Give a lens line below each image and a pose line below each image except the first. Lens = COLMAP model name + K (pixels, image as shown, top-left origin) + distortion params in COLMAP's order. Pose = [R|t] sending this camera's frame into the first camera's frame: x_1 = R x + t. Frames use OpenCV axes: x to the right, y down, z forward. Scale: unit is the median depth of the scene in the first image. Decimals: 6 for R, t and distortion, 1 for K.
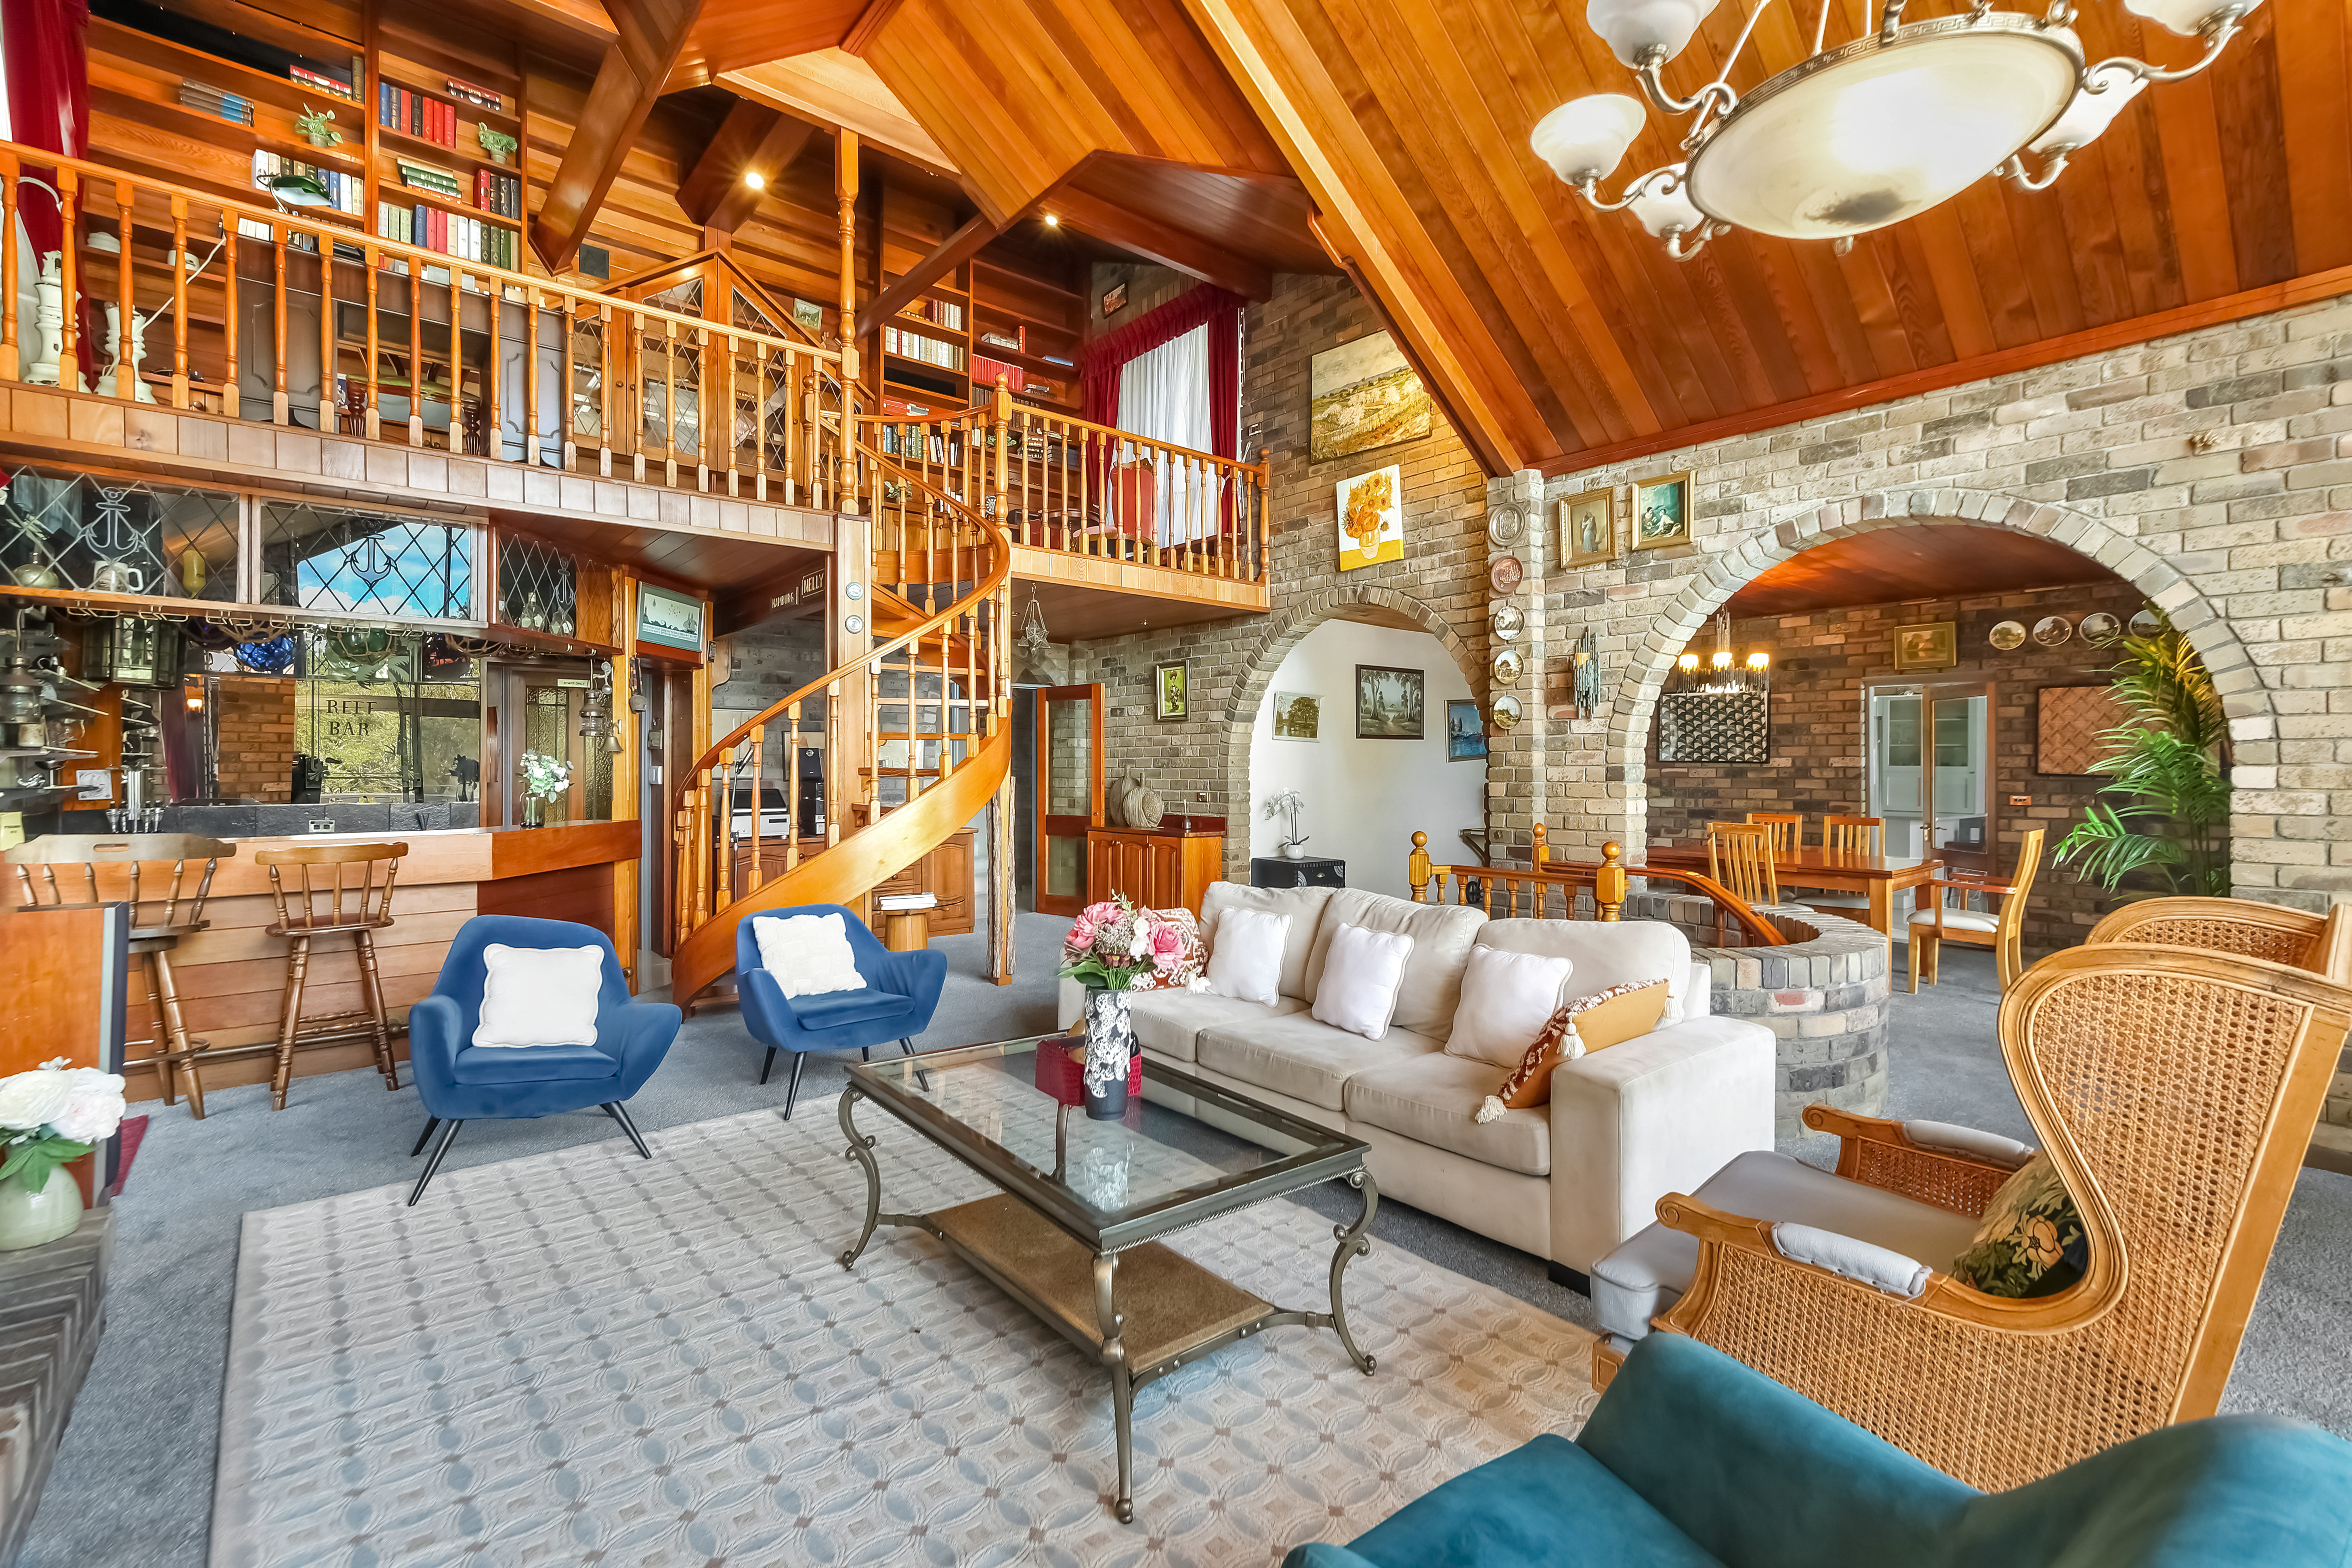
lens RADIAL K [[1022.1, 0, 1175.8], [0, 1022.1, 776.7], [0, 0, 1]] dist [-0.002495, -0.000146]
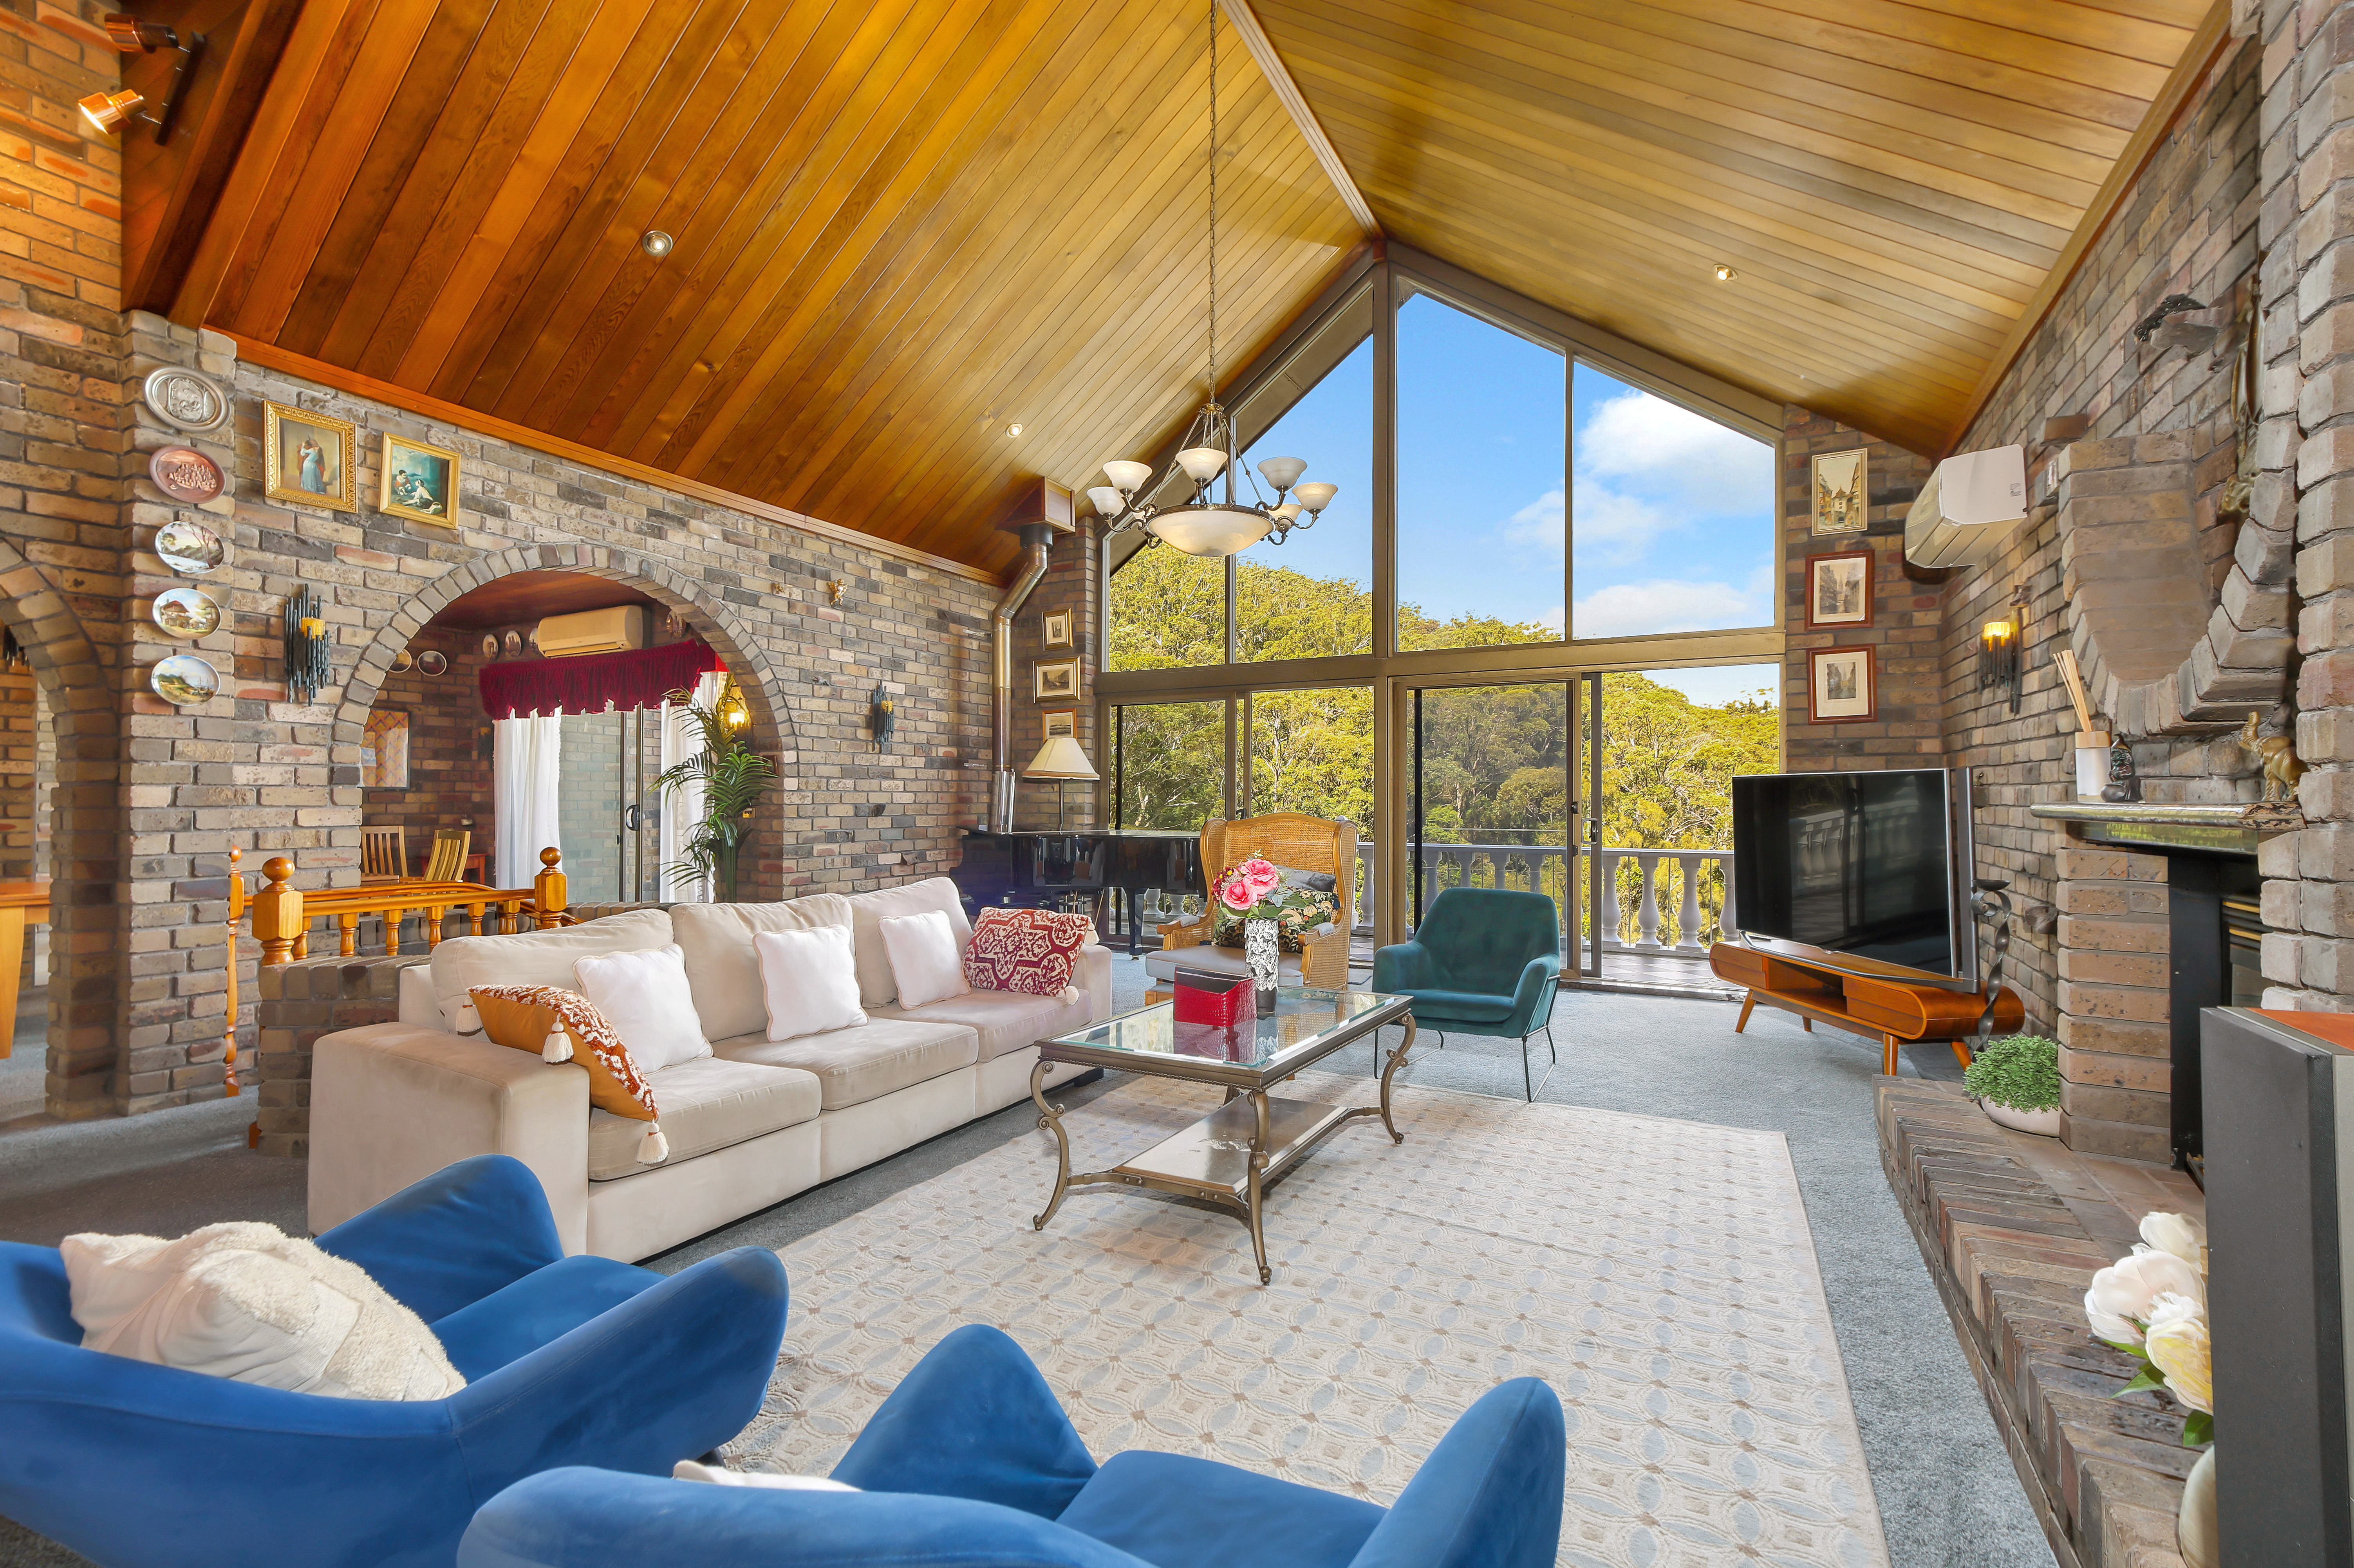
lens RADIAL K [[1022.8, 0, 1173.7], [0, 1022.8, 784.3], [0, 0, 1]] dist [-0.002495, -0.000146]
pose [[-0.370167, 0.008498, 0.928926, -0.579411], [0.000838, 0.999961, -0.008815, 0.011548], [-0.928965, -0.002485, -0.370160, 0.706389]]
